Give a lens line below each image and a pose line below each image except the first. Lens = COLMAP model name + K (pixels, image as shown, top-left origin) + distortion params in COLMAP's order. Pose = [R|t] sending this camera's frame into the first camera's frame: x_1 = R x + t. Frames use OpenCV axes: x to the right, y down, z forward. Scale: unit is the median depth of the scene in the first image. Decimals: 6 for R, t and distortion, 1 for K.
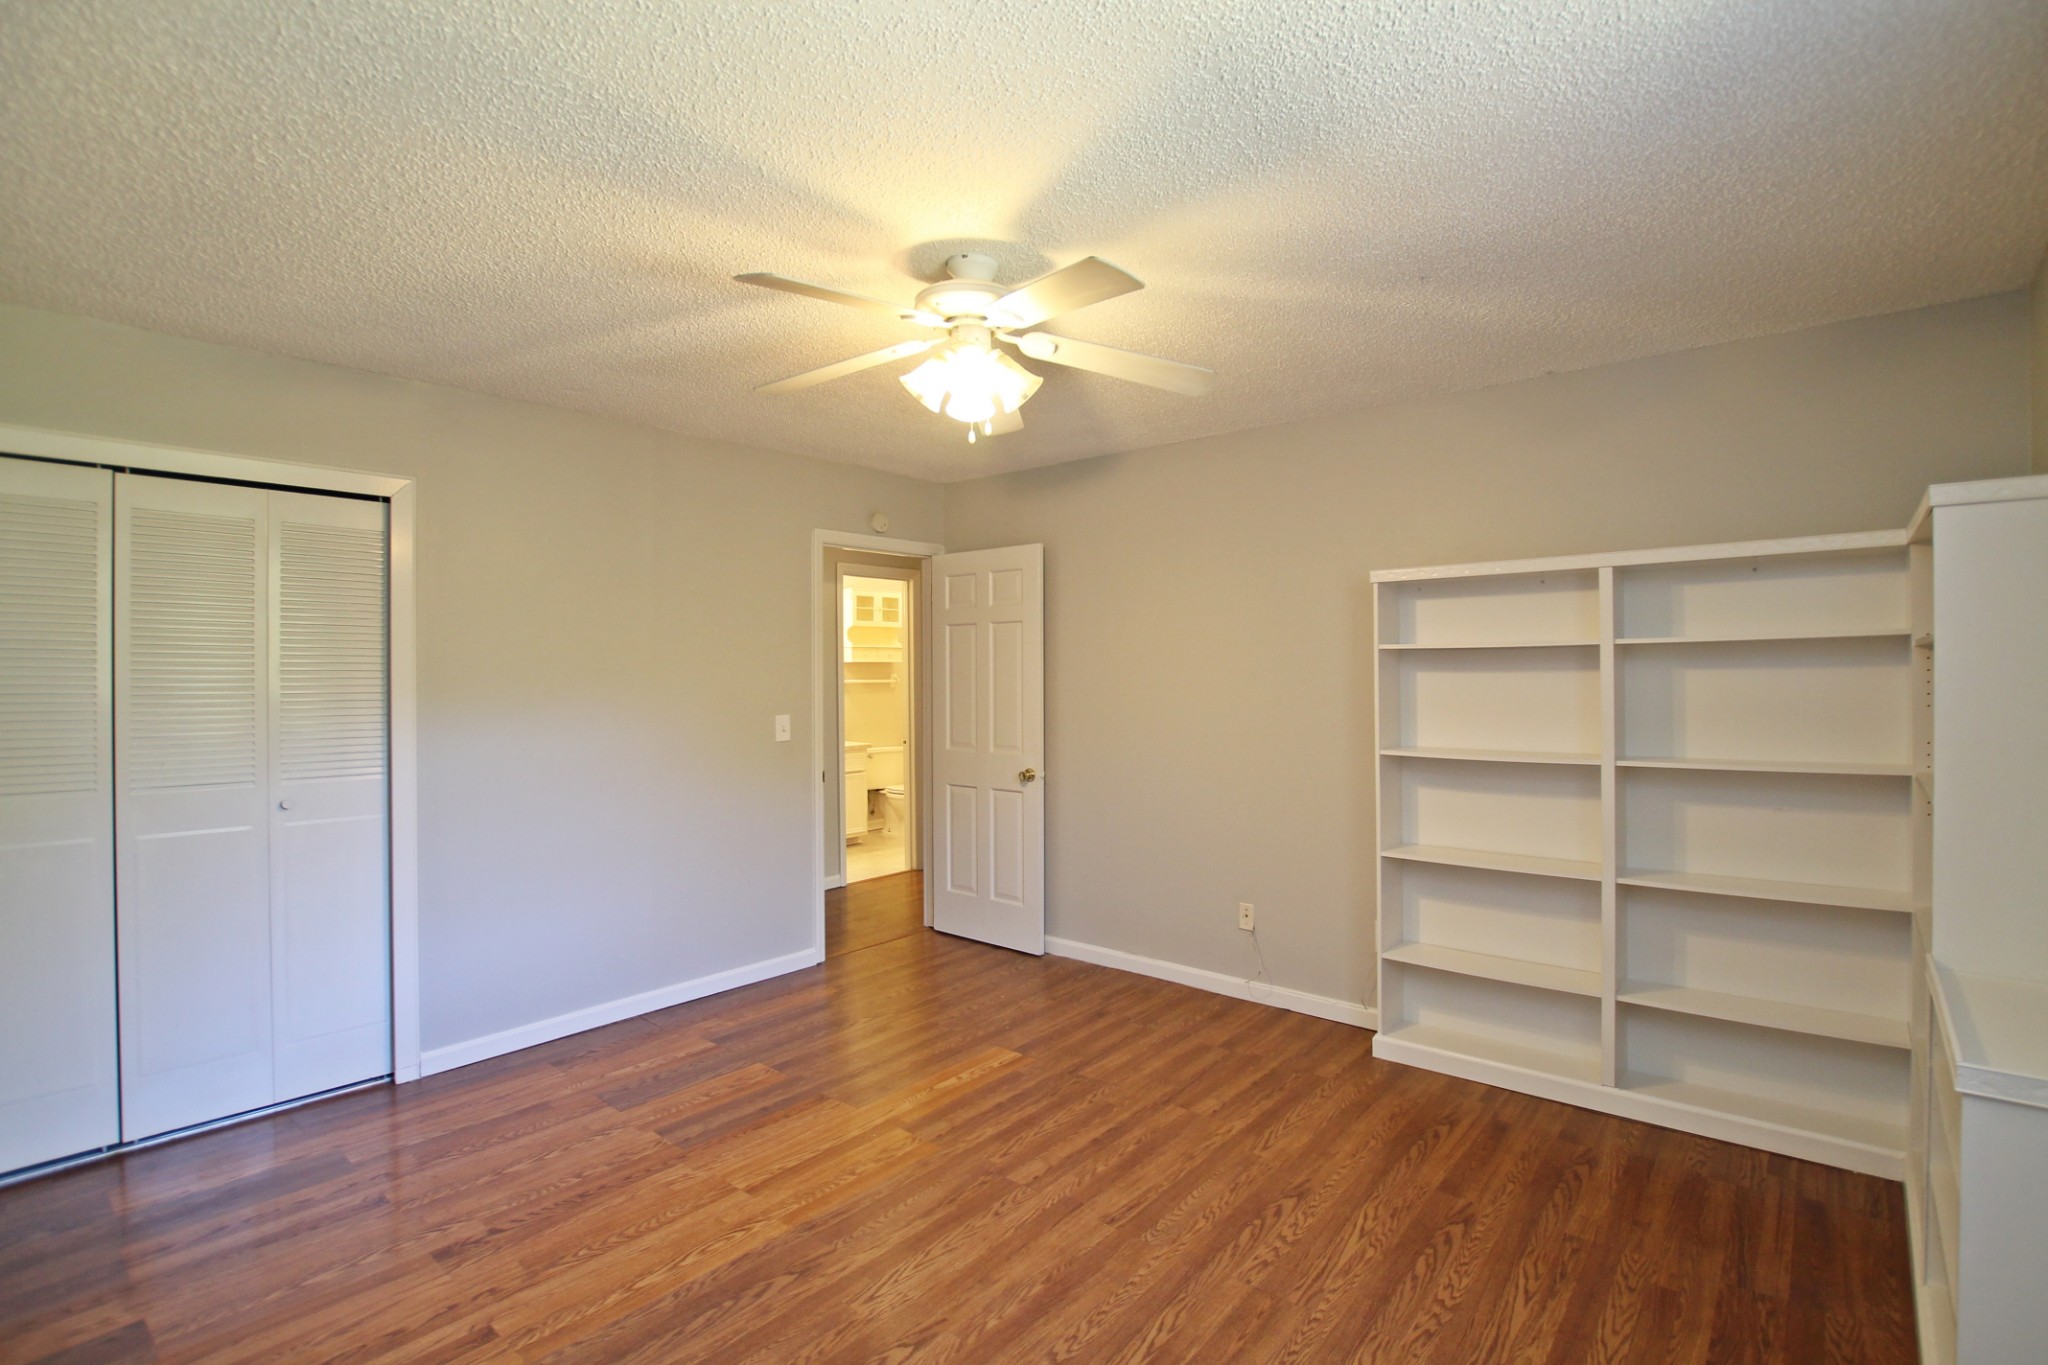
lens RADIAL K [[974.3, 0, 1030.8], [0, 974.3, 677.7], [0, 0, 1]] dist [-0.030726, 0.000537]
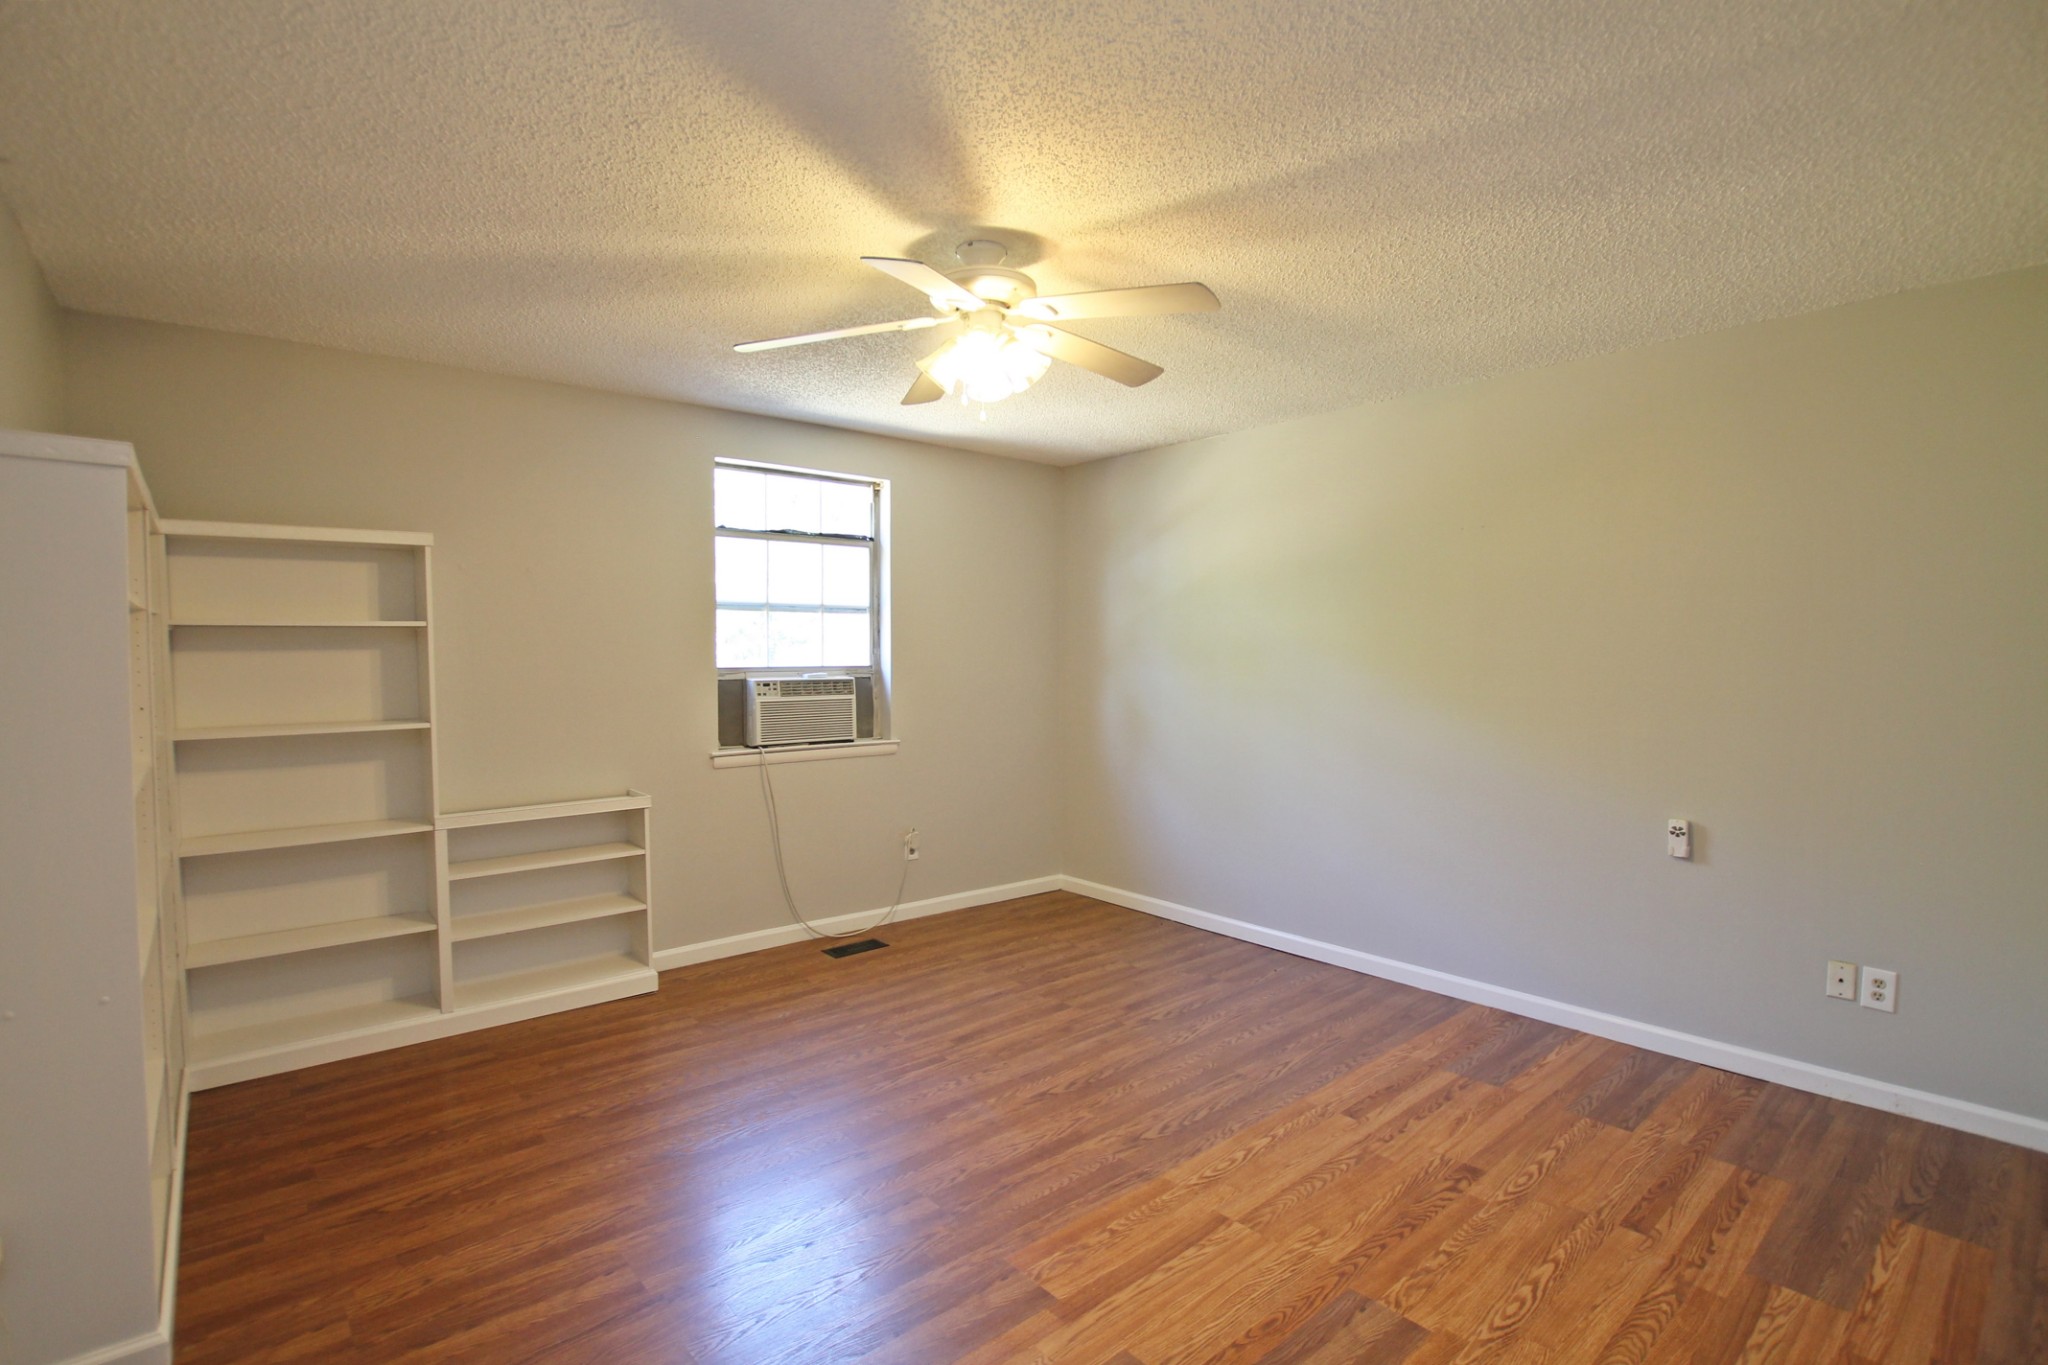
lens RADIAL K [[956.6, 0, 1027.0], [0, 956.6, 681.6], [0, 0, 1]] dist [-0.030033, 0.000747]
pose [[-0.987520, 0.000530, 0.157490, -0.211417], [0.006848, 0.999193, 0.039576, -0.001408], [-0.157342, 0.040161, -0.986727, 1.587079]]
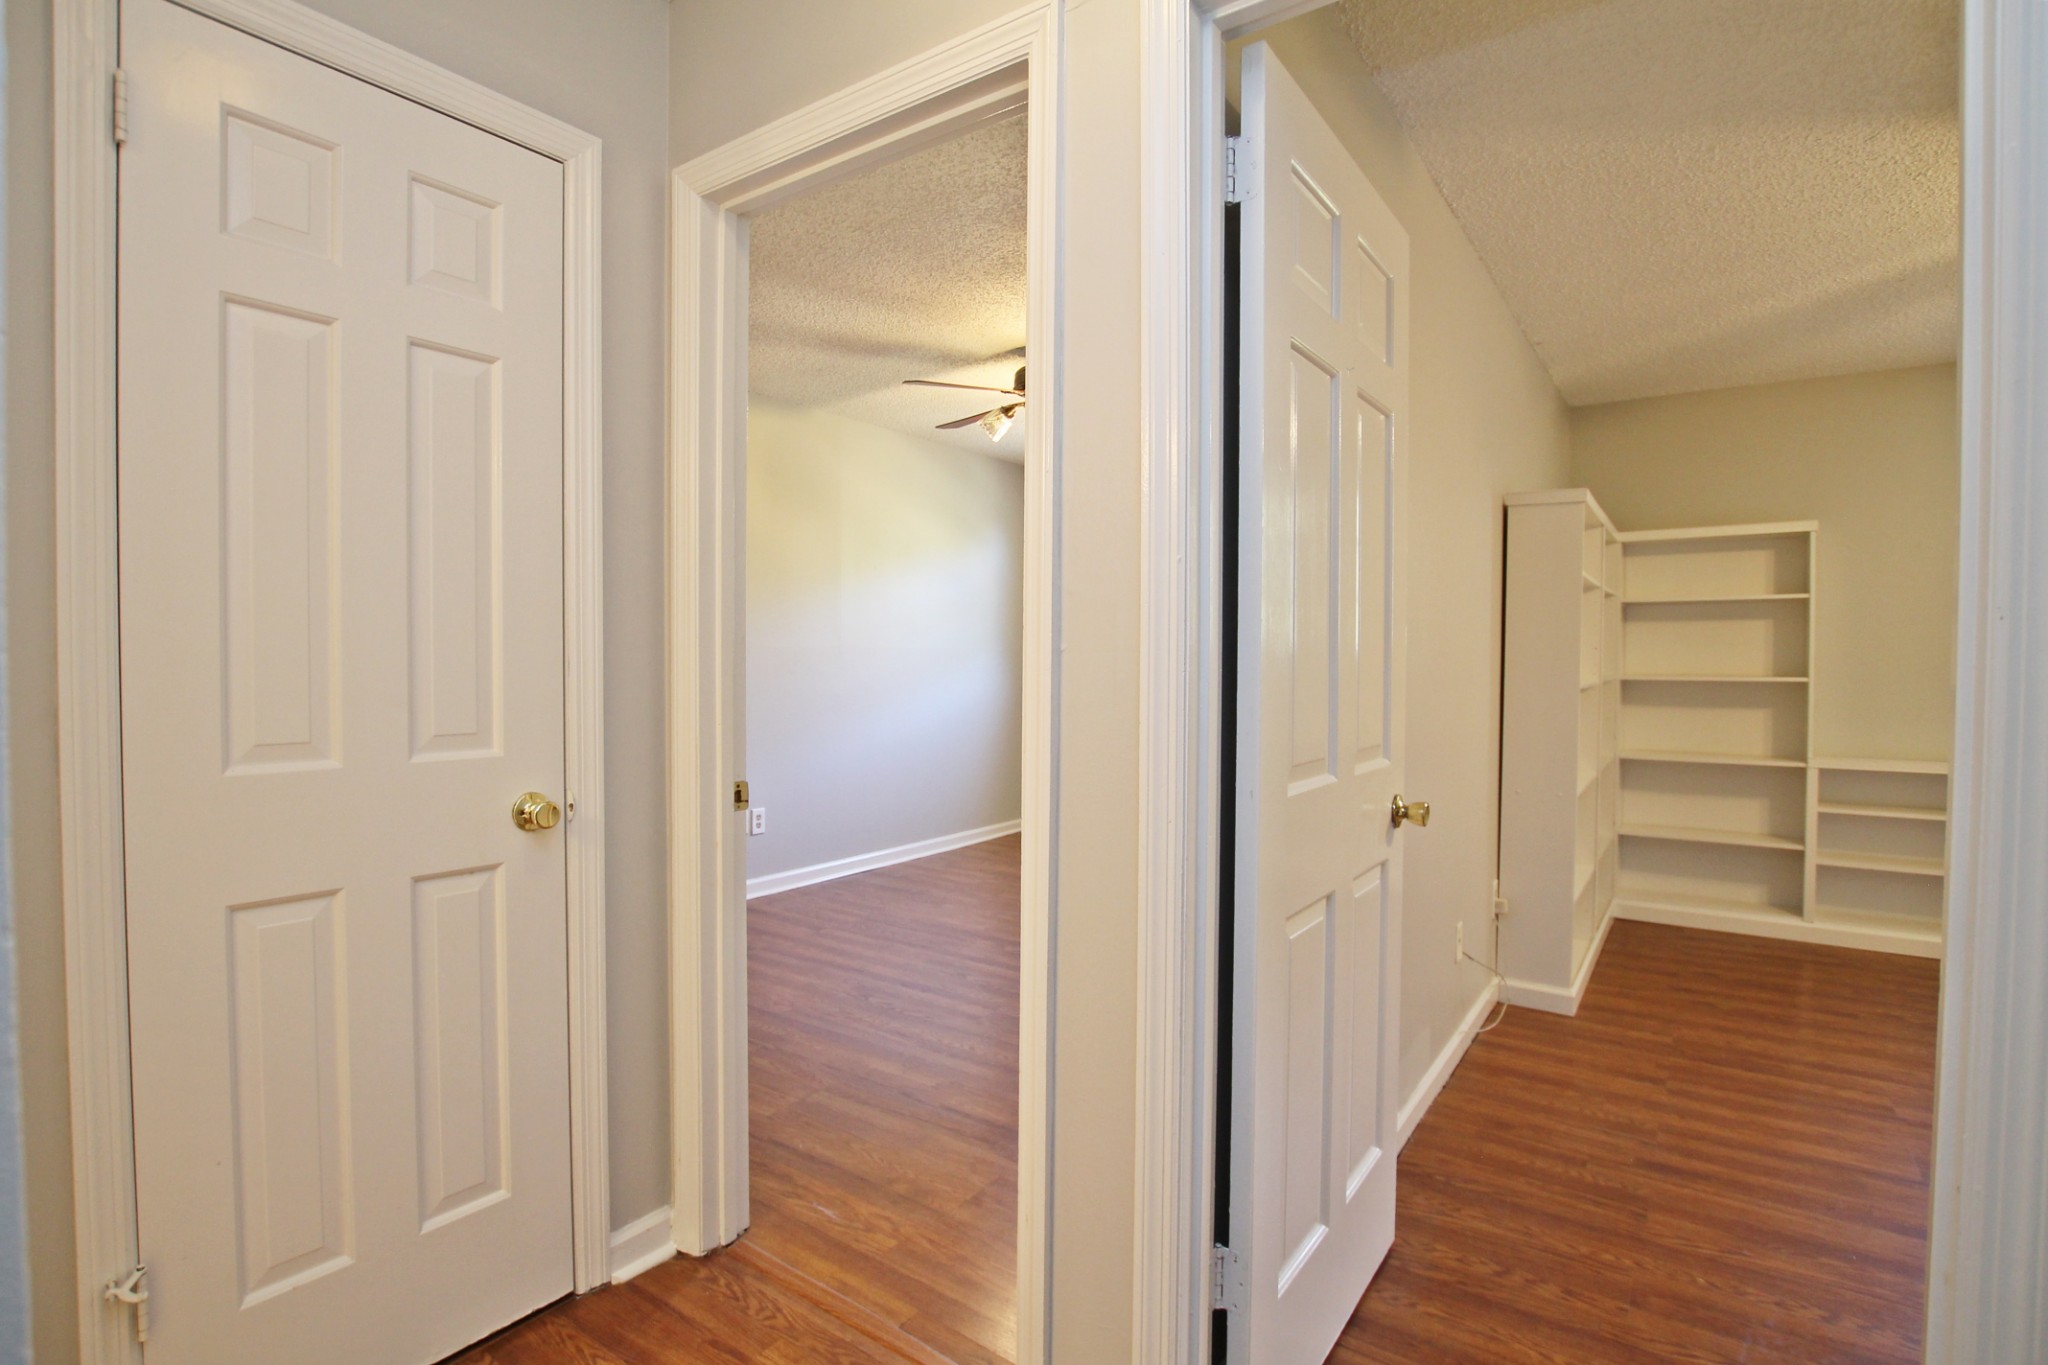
lens RADIAL K [[974.3, 0, 1030.8], [0, 974.3, 677.7], [0, 0, 1]] dist [-0.030726, 0.000537]
pose [[-0.085736, -0.018852, 0.996140, -0.581631], [0.003851, 0.999807, 0.019253, 0.053603], [-0.996310, 0.005487, -0.085647, 1.806143]]
